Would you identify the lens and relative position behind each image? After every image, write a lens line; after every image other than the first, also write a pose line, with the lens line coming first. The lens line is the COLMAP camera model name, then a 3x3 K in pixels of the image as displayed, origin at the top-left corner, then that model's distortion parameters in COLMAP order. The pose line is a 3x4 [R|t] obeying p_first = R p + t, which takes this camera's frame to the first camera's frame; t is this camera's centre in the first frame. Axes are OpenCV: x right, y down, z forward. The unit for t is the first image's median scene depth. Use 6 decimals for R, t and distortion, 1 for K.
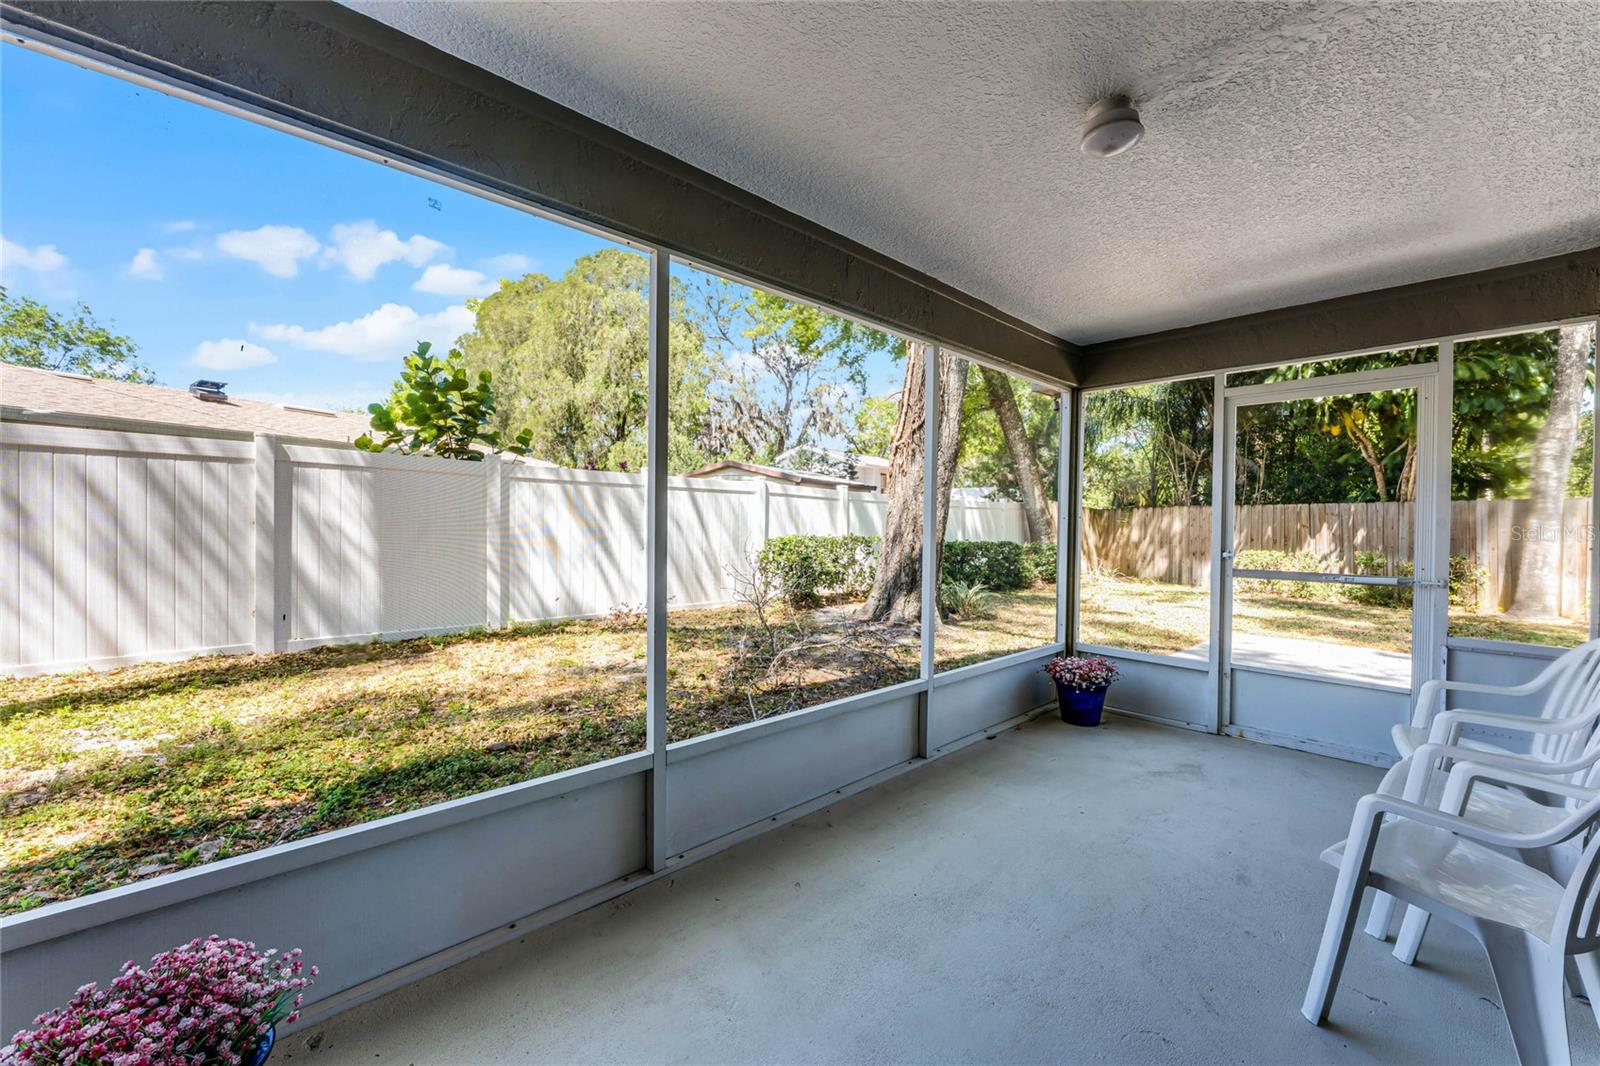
lens RADIAL K [[627.1, 0, 800.0], [0, 627.1, 533.0], [0, 0, 1]] dist [-0.000838, -0.000062]
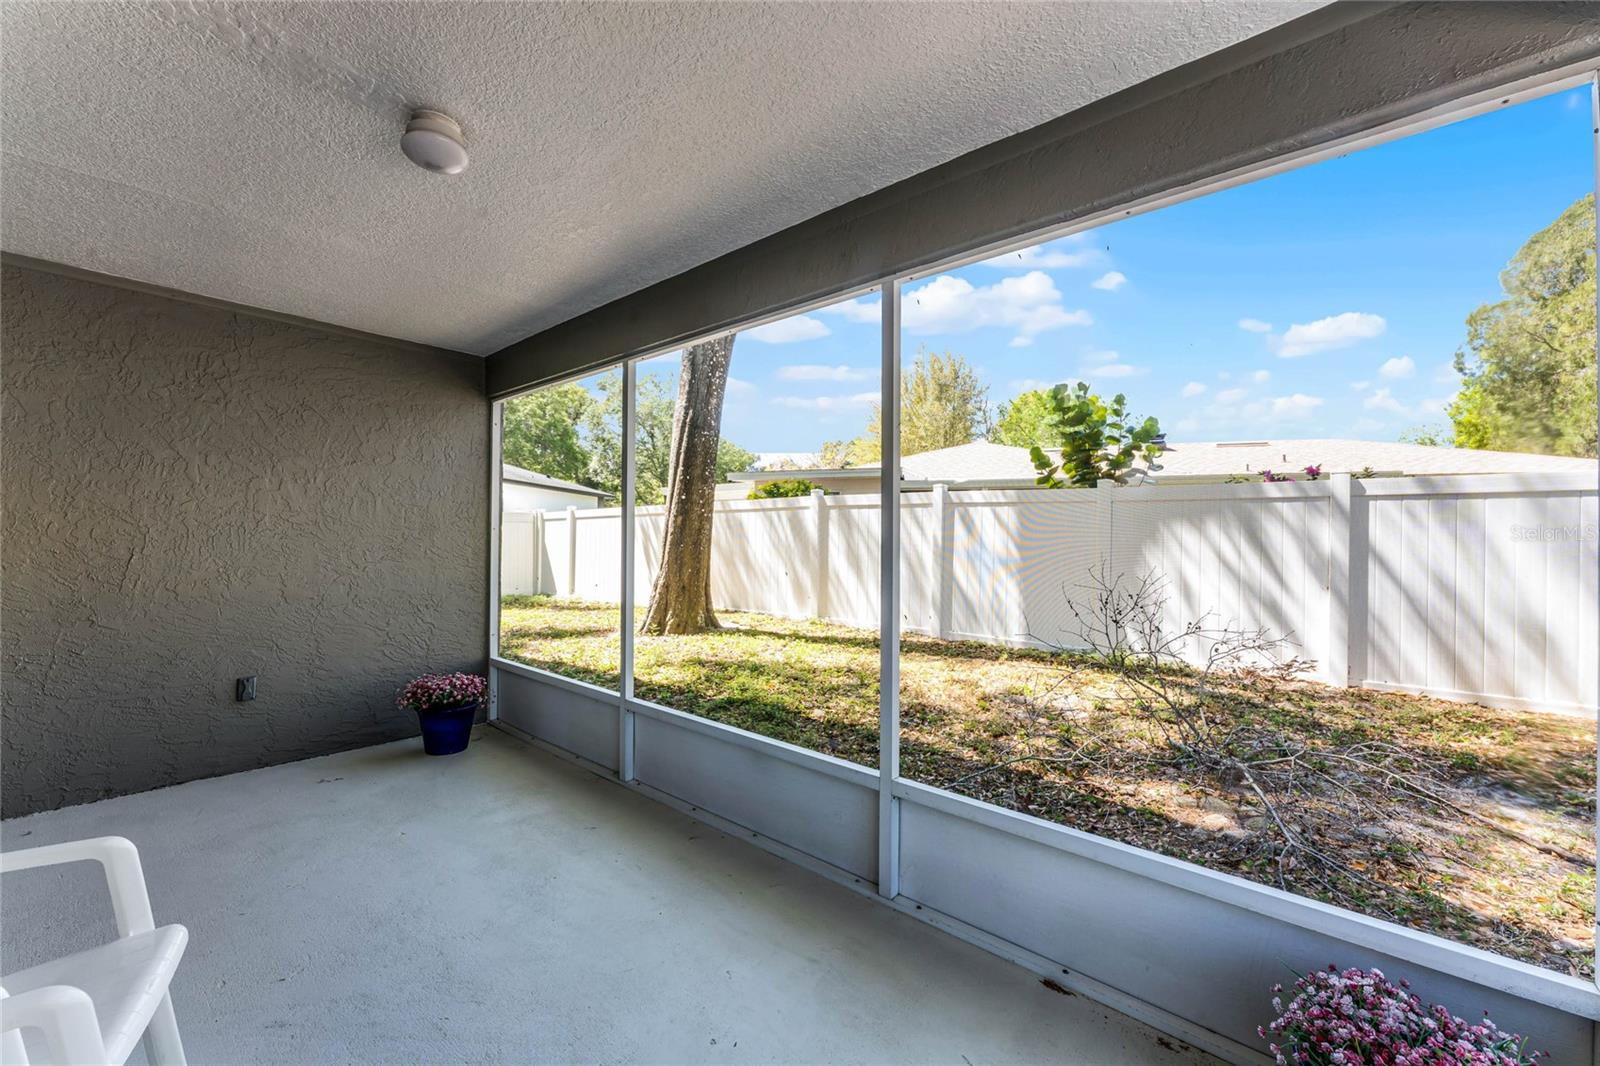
lens RADIAL K [[645.1, 0, 796.4], [0, 645.1, 535.9], [0, 0, 1]] dist [-0.000200, 0.000353]
pose [[0.117109, -0.015094, -0.993004, 0.682126], [-0.038616, 0.999059, -0.019740, -0.003130], [0.992368, 0.040657, 0.116416, 0.637330]]
